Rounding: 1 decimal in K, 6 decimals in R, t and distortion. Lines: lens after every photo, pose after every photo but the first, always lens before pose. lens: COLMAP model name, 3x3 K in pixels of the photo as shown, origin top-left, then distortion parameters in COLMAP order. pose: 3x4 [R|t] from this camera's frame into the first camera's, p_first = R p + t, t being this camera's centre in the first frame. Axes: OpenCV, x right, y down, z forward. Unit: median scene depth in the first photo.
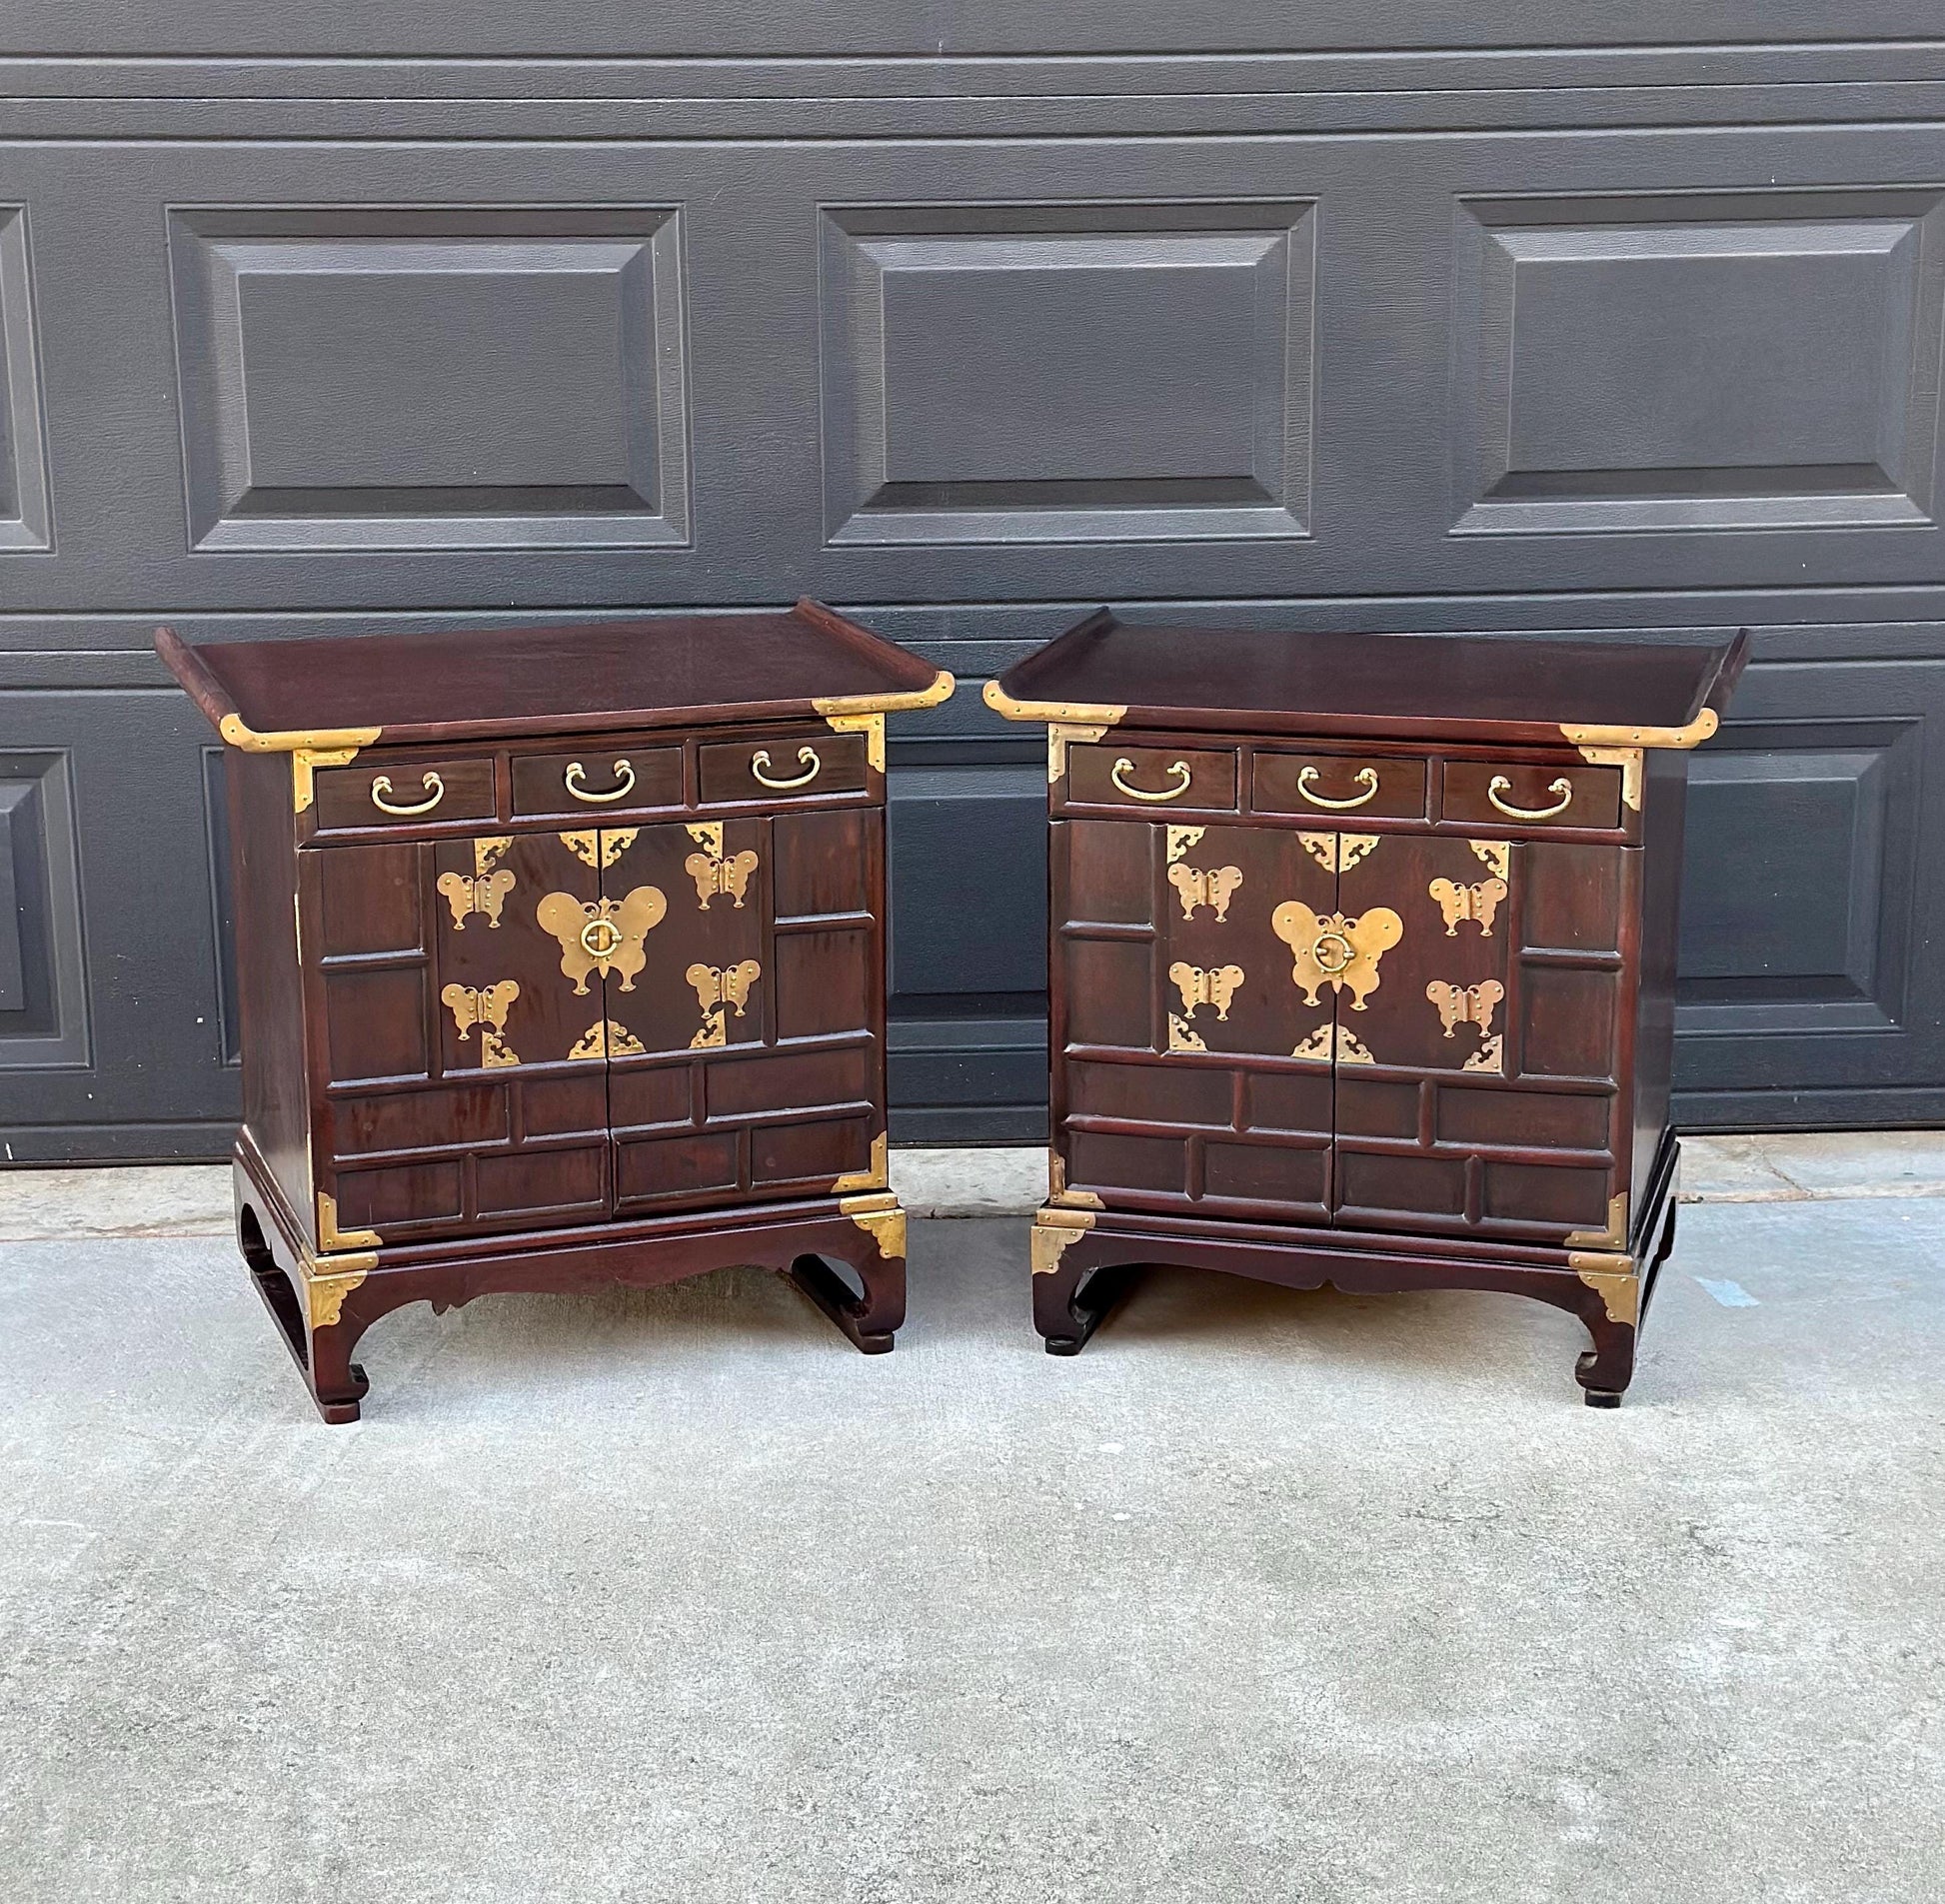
lens RADIAL K [[3752.8, 0, 967.2], [0, 3752.8, 1042.8], [0, 0, 1]] dist [0.171284, -0.175282]
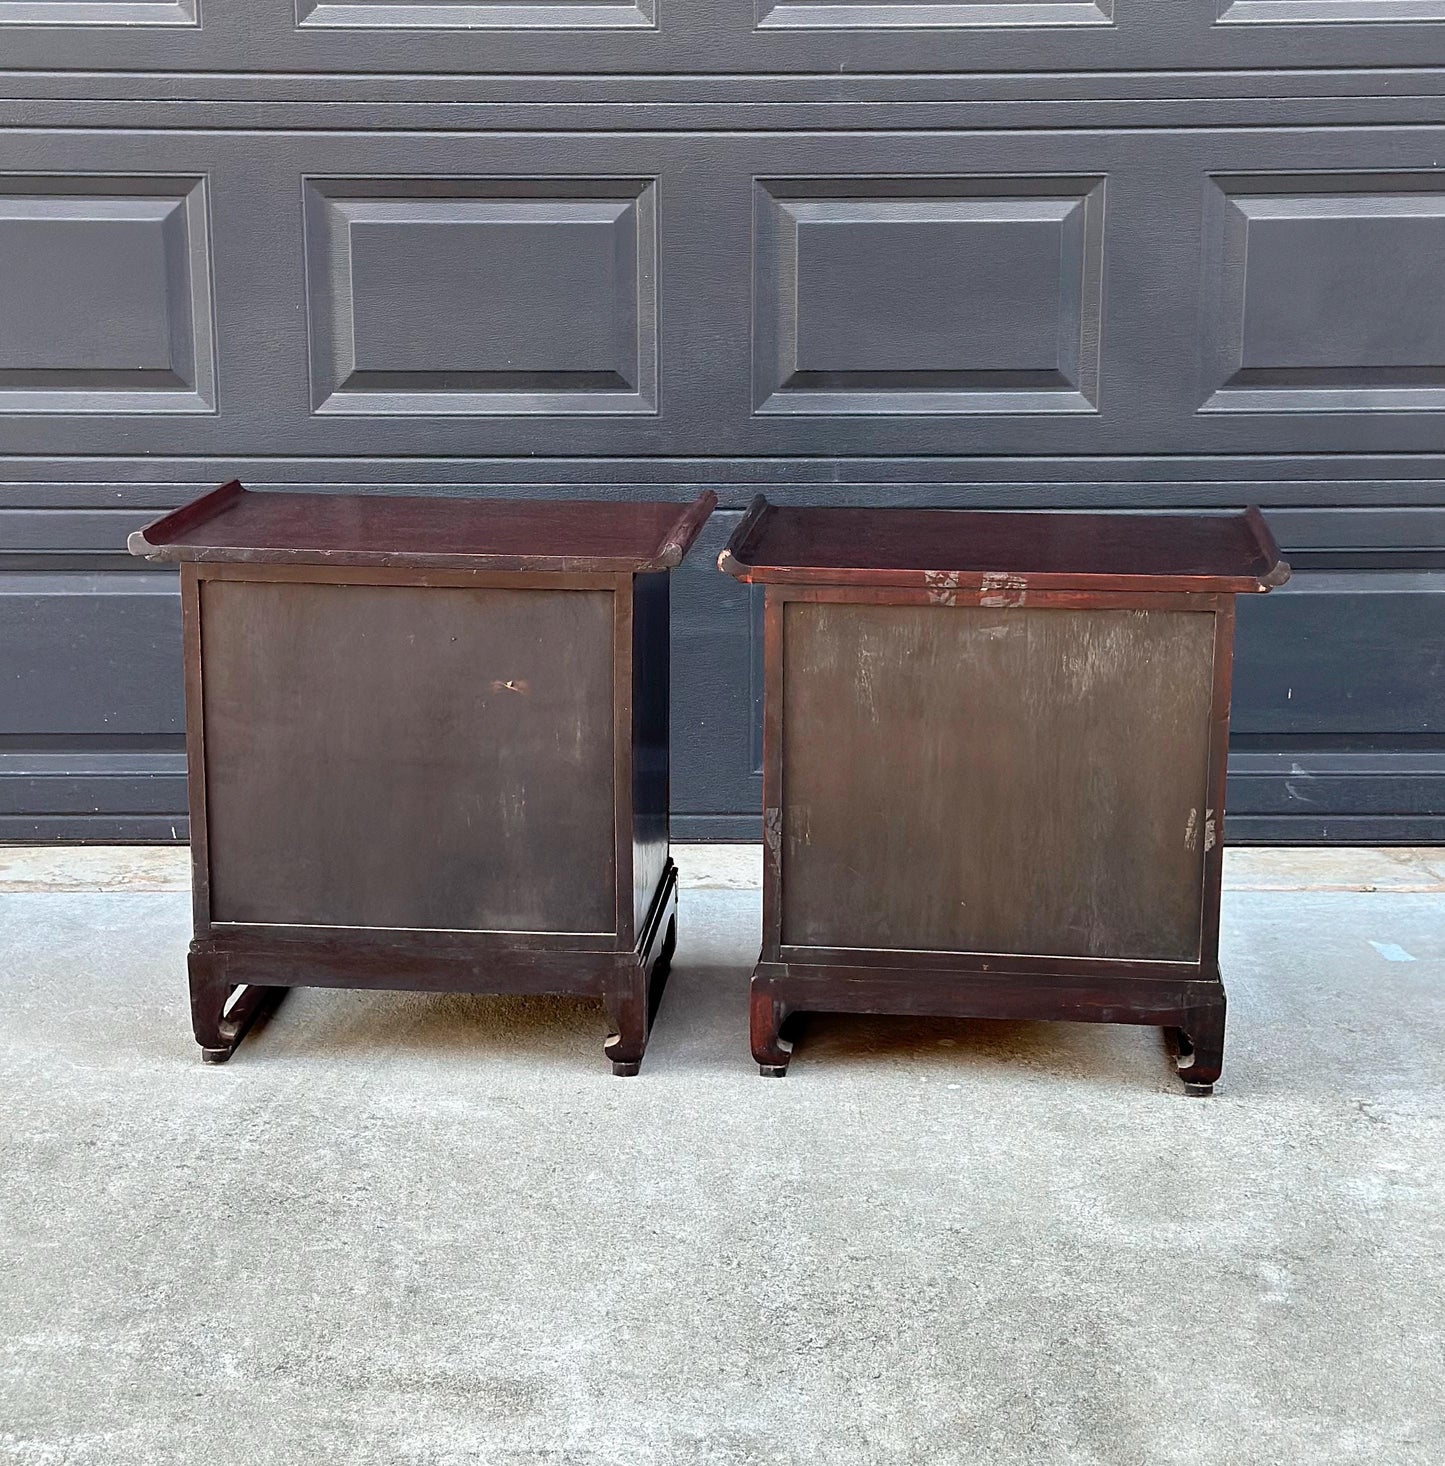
lens RADIAL K [[2828.4, 0, 690.4], [0, 2828.4, 727.0], [0, 0, 1]] dist [0.177427, -0.208101]
pose [[0.998549, 0.017625, -0.050879, -0.006130], [-0.019455, 0.999173, -0.035691, 0.031014], [0.050208, 0.036629, 0.998067, -0.081533]]
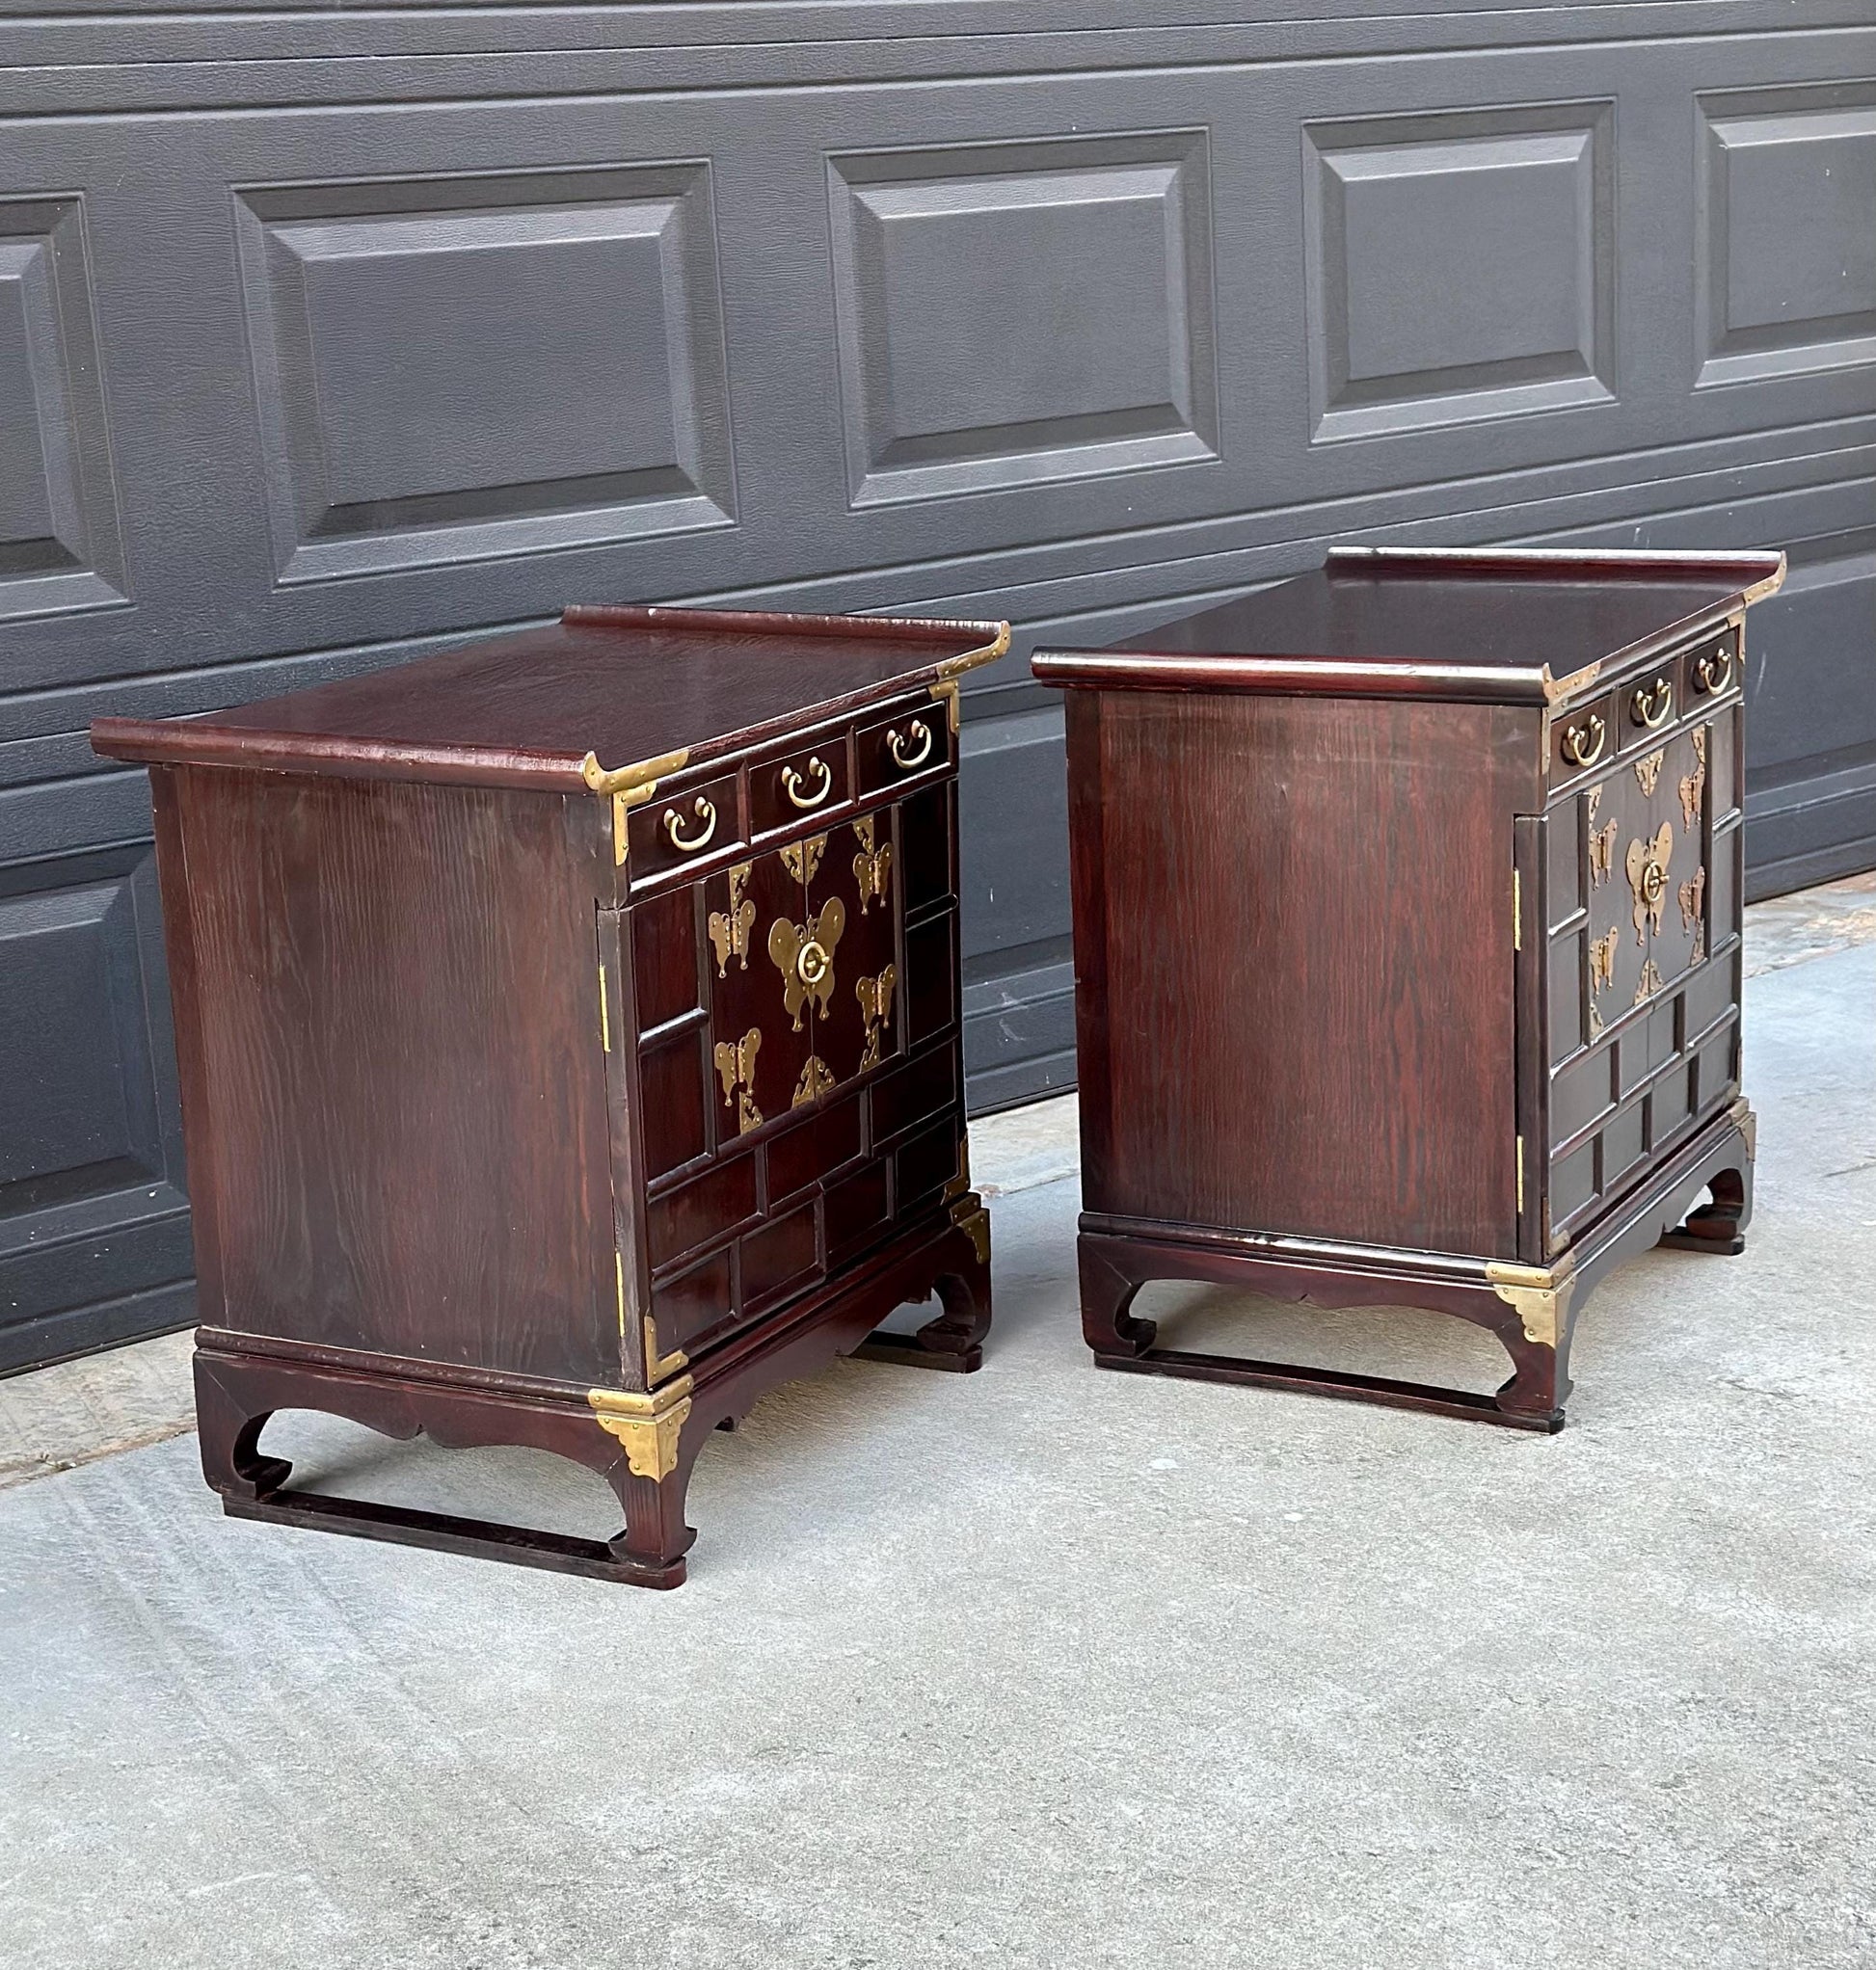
lens RADIAL K [[3637.5, 0, 951.5], [0, 3637.5, 1067.0], [0, 0, 1]] dist [0.172986, -0.232183]
pose [[0.803598, -0.184127, 0.565975, -0.524139], [0.197608, 0.979541, 0.038098, -0.033995], [-0.561410, 0.081226, 0.823542, 0.304006]]
